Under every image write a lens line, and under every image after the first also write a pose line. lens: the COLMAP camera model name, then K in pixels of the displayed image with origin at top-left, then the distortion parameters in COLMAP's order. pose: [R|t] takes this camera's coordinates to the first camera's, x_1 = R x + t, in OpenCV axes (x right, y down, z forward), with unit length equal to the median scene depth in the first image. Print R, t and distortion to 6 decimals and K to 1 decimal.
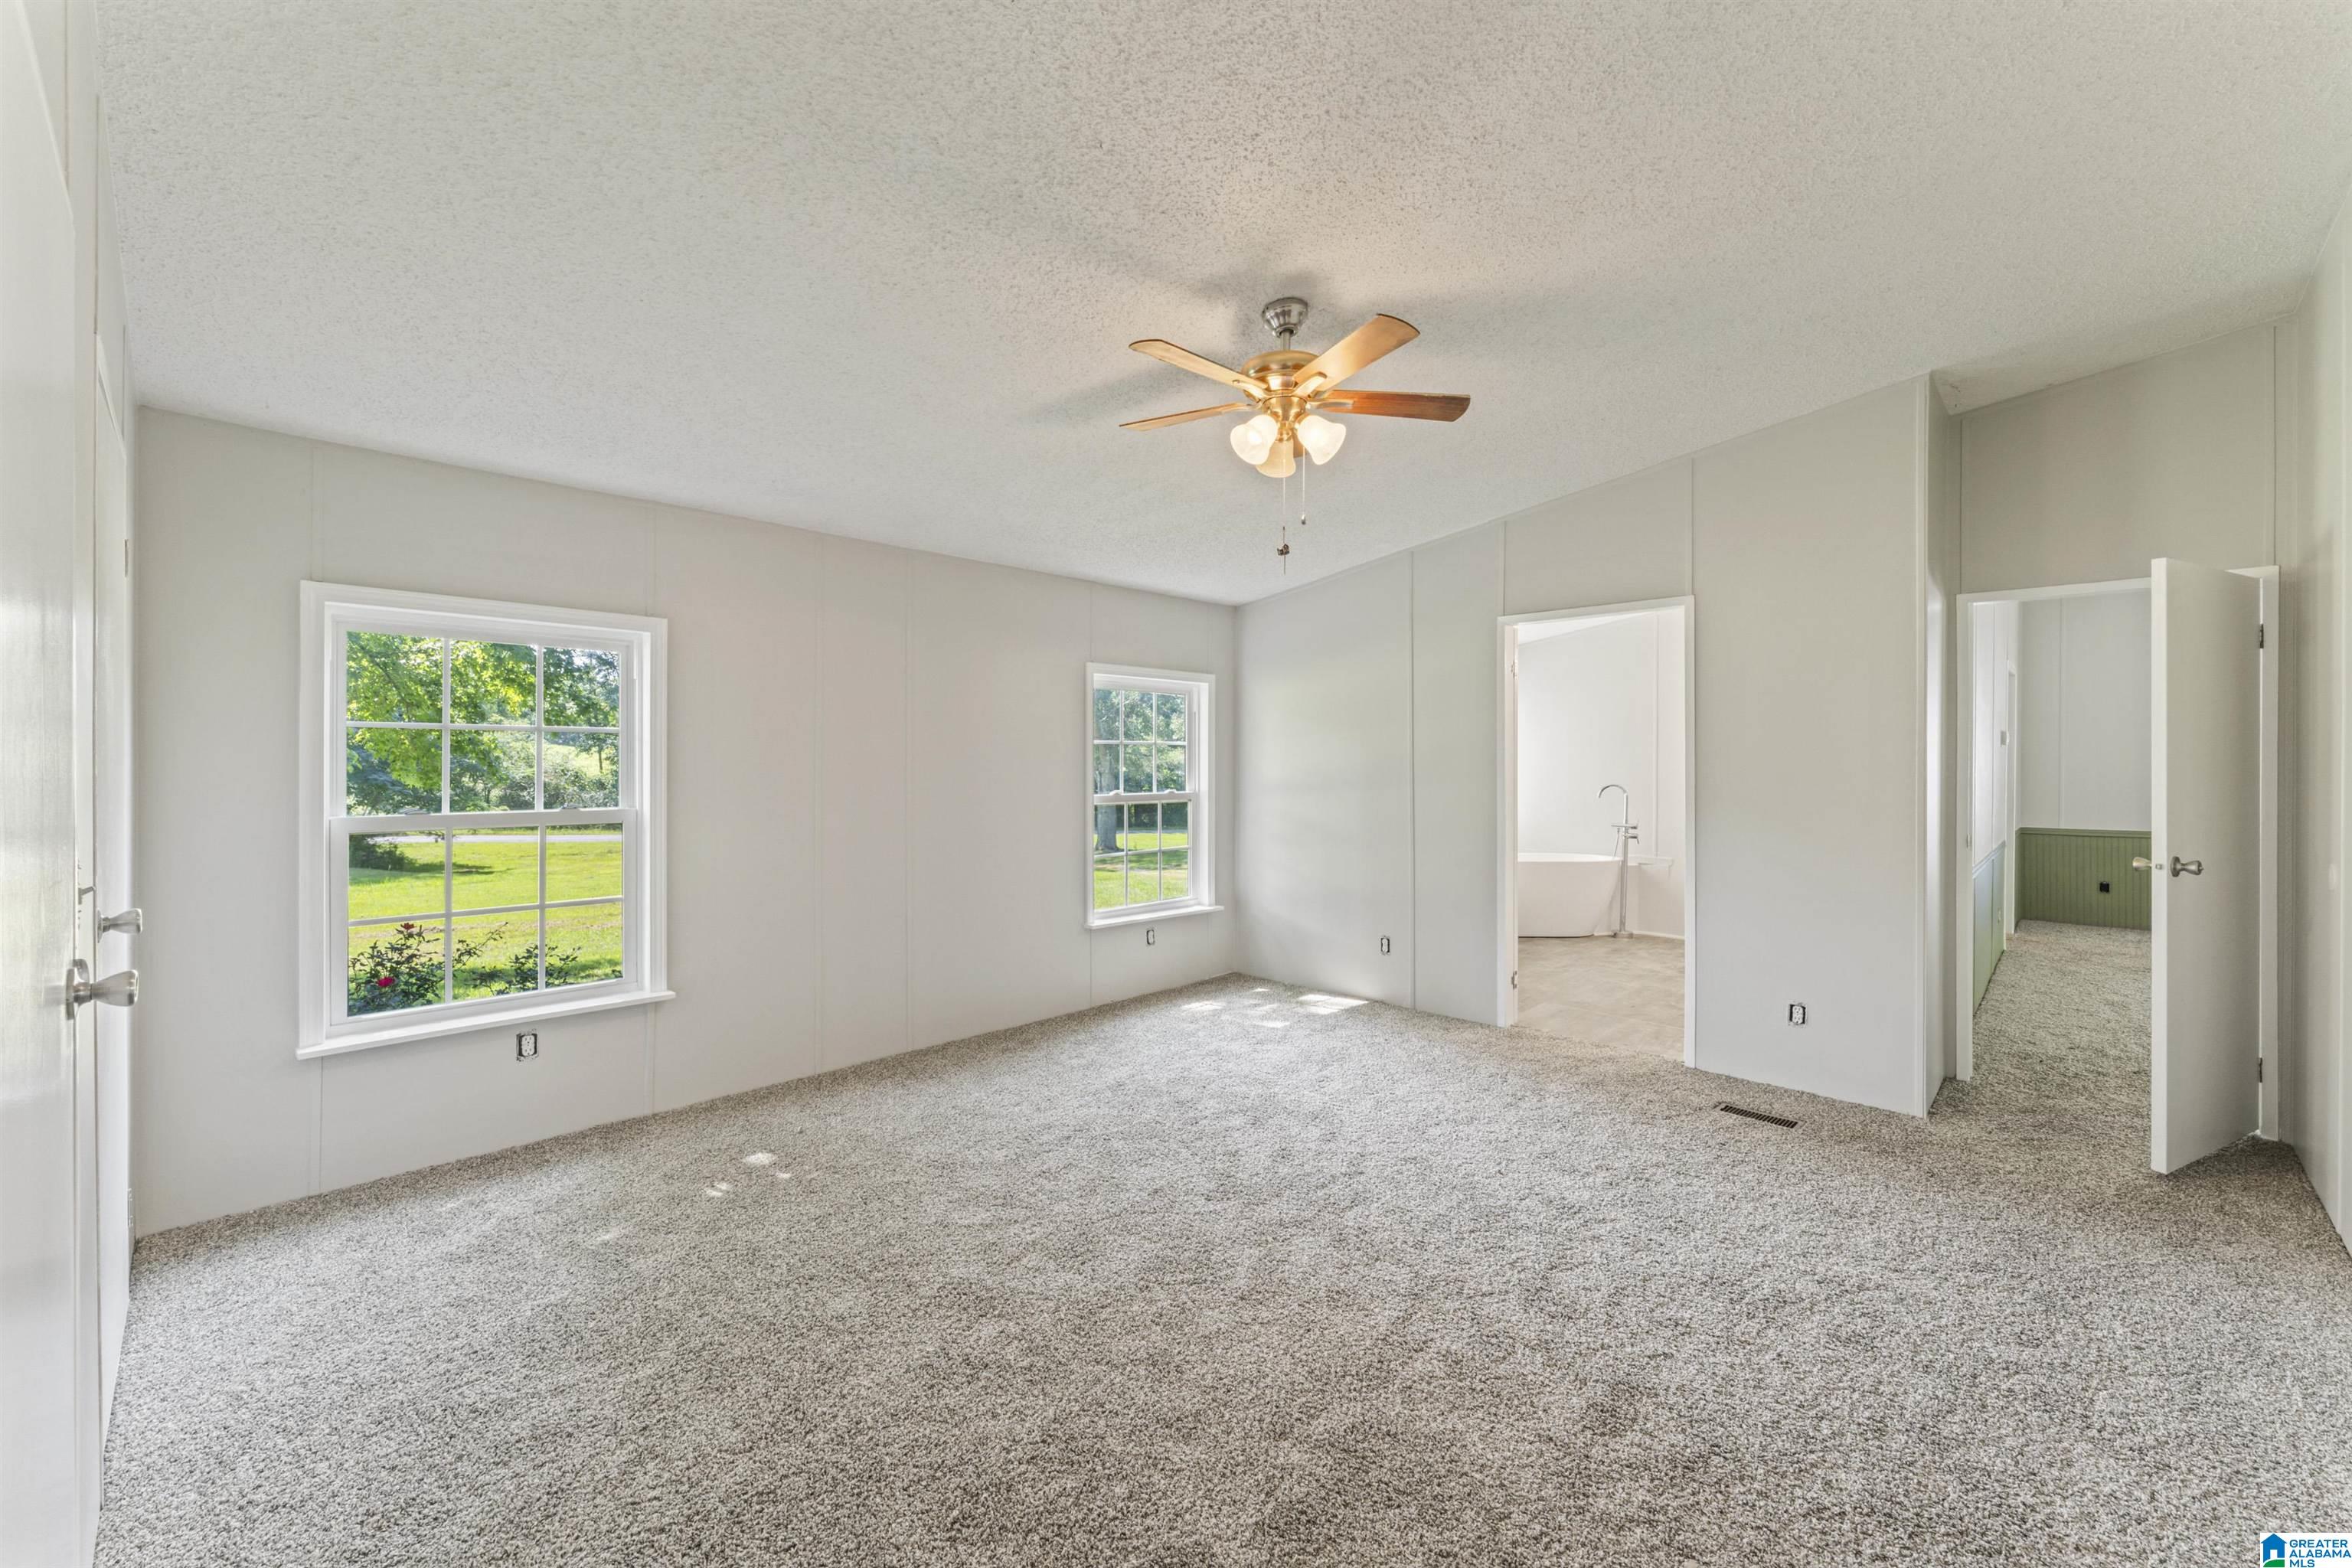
lens RADIAL K [[958.4, 0, 1192.3], [0, 958.4, 767.5], [0, 0, 1]] dist [0.001908, 0.000266]
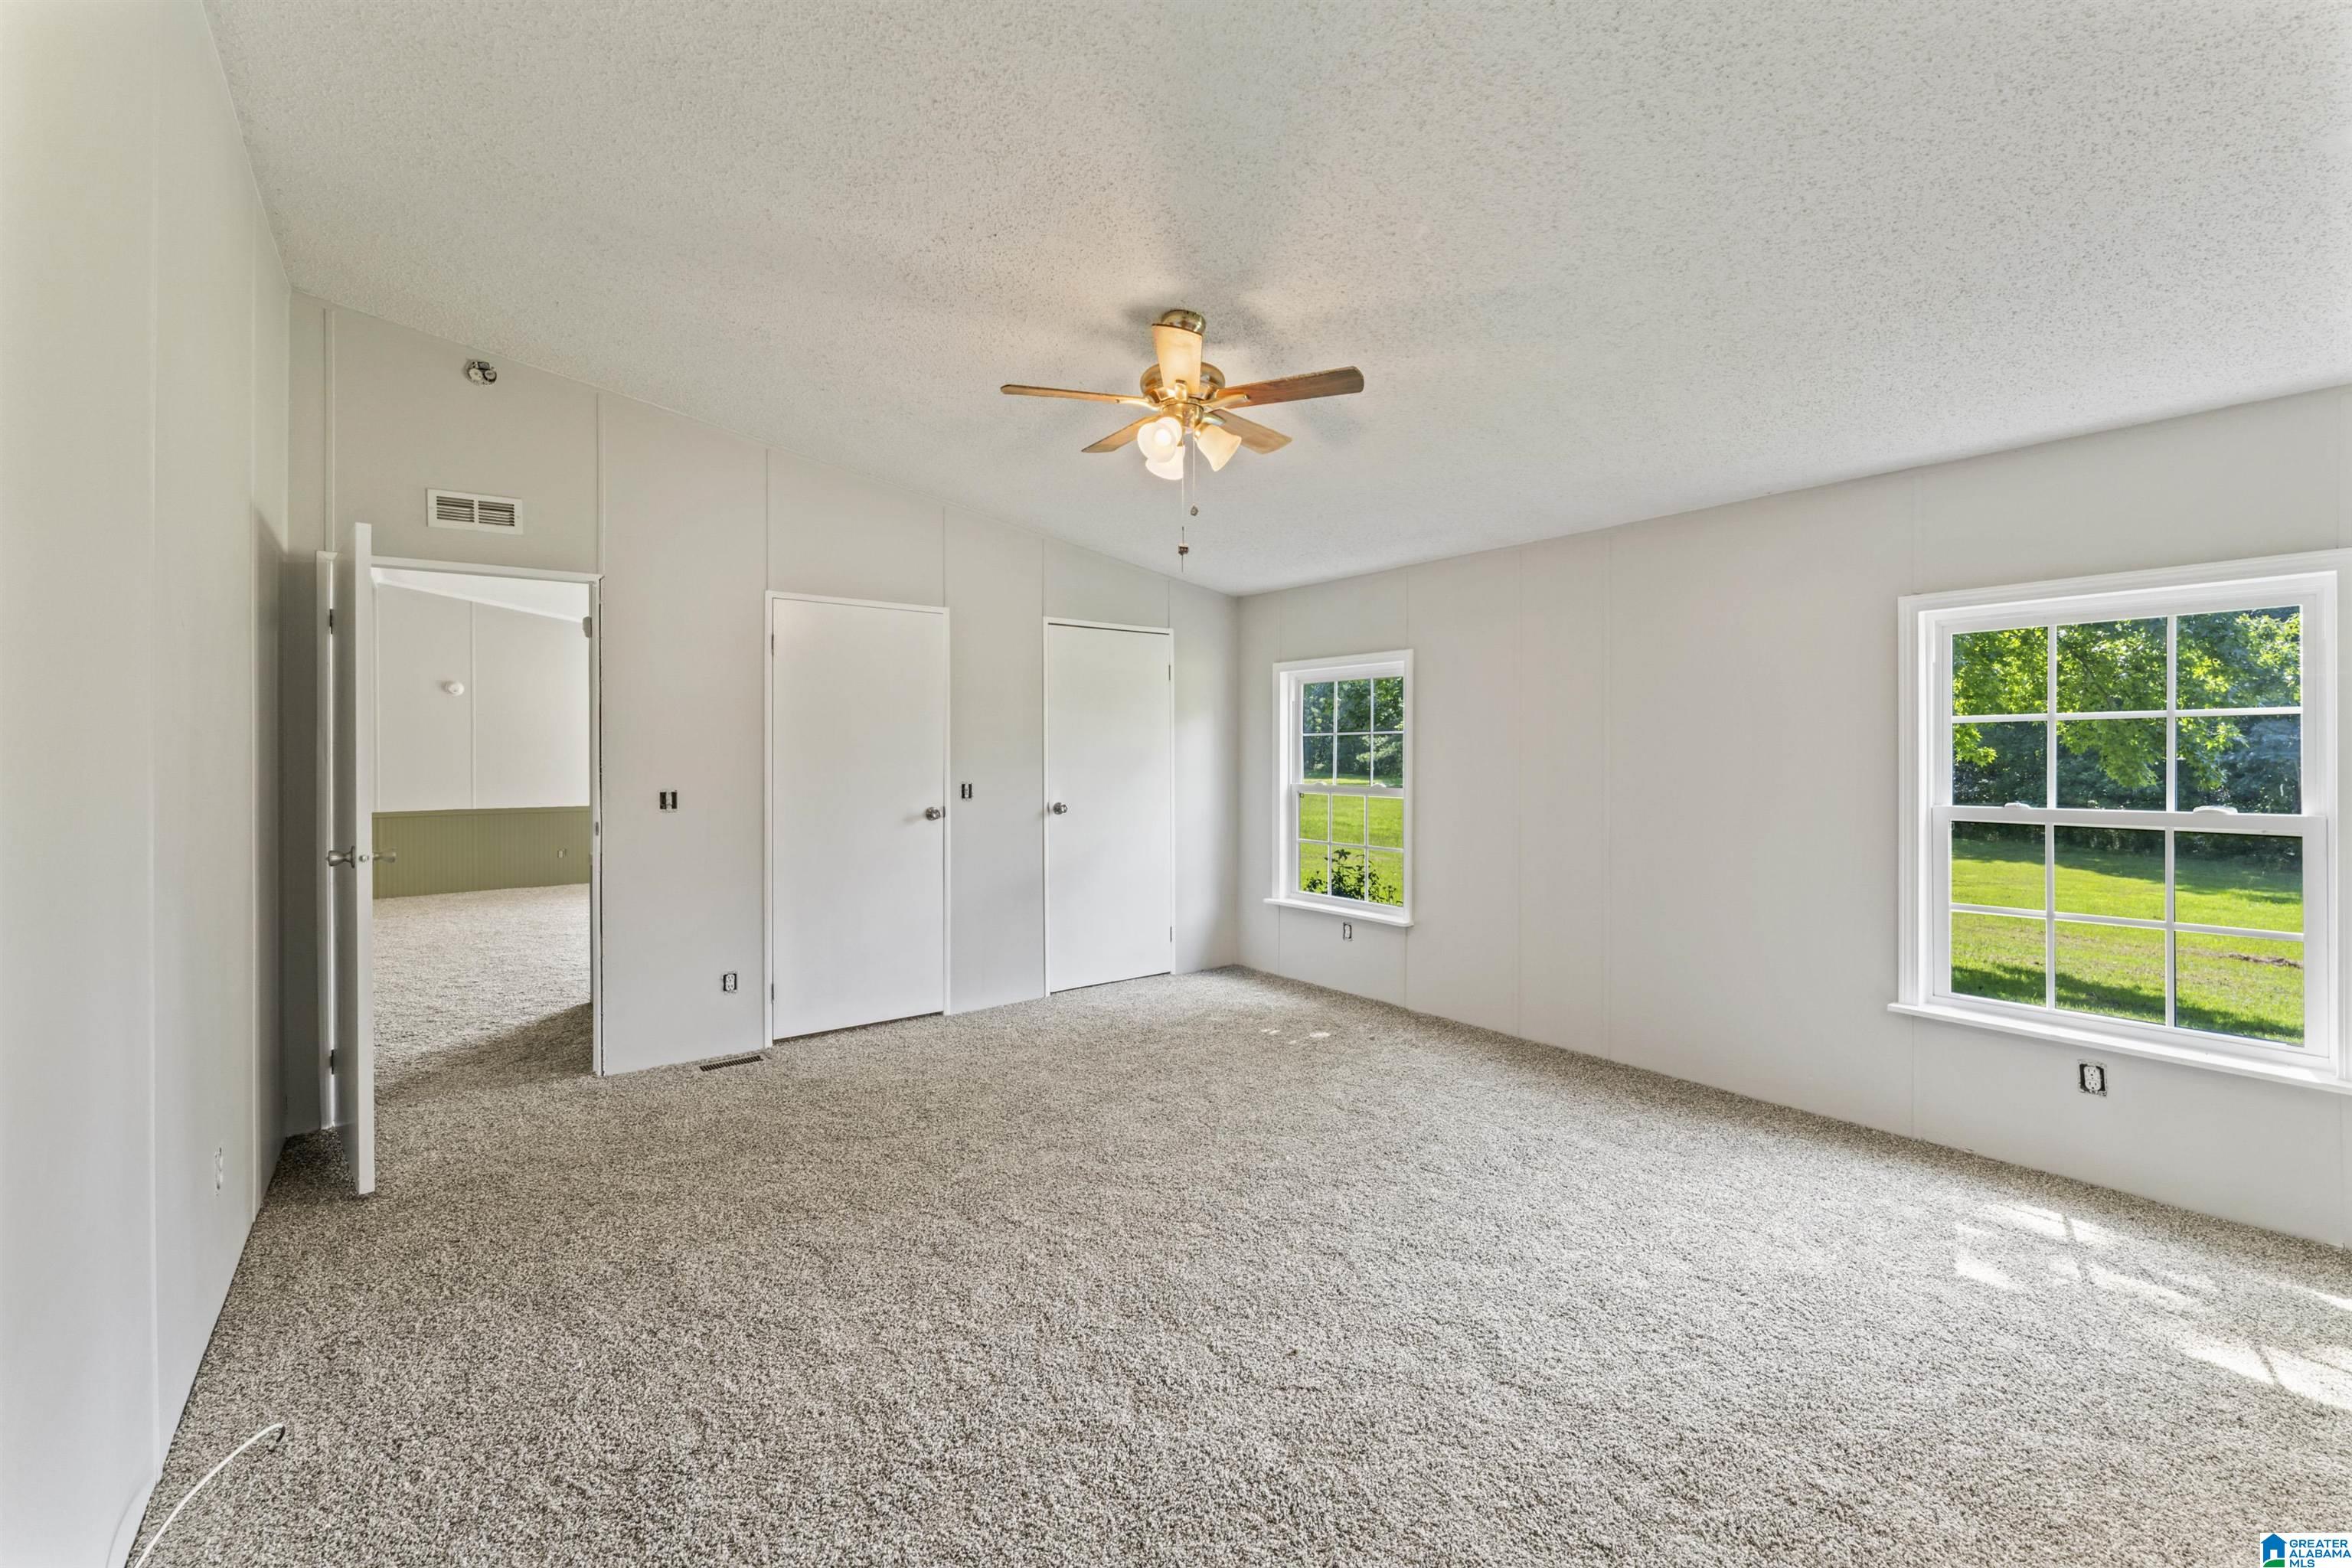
lens RADIAL K [[958.4, 0, 1180.9], [0, 958.4, 766.3], [0, 0, 1]] dist [0.001908, 0.000266]
pose [[-0.147980, 0.008772, -0.988951, 0.782073], [-0.004583, 0.999944, 0.009555, -0.002303], [0.988980, 0.005946, -0.147932, 0.796316]]
